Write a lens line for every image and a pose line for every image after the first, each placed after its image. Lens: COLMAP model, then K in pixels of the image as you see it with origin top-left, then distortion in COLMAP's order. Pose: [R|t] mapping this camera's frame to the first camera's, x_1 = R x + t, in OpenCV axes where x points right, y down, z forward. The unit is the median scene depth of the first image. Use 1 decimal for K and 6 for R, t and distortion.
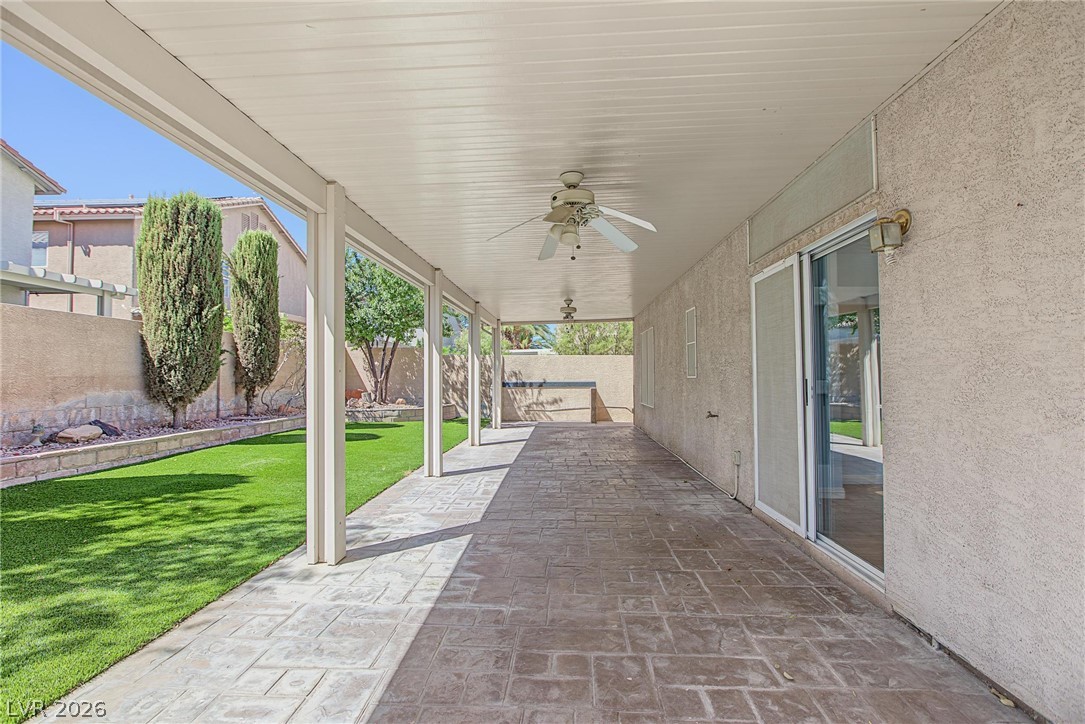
lens RADIAL K [[490.9, 0, 541.3], [0, 490.9, 360.6], [0, 0, 1]] dist [-0.014717, 0.004718]
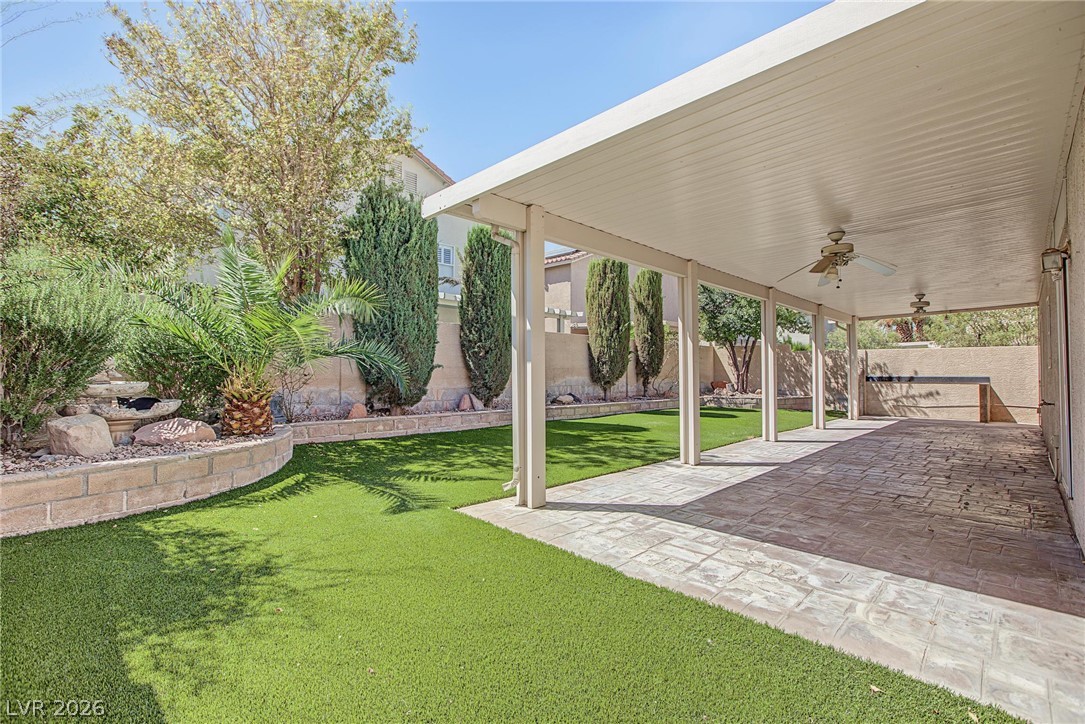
lens RADIAL K [[490.9, 0, 541.3], [0, 490.9, 360.6], [0, 0, 1]] dist [-0.014717, 0.004718]
pose [[0.742957, -0.011466, -0.669241, 0.143696], [0.015027, 0.999887, -0.000449, 0.003189], [0.669170, -0.009723, 0.743046, -0.280851]]
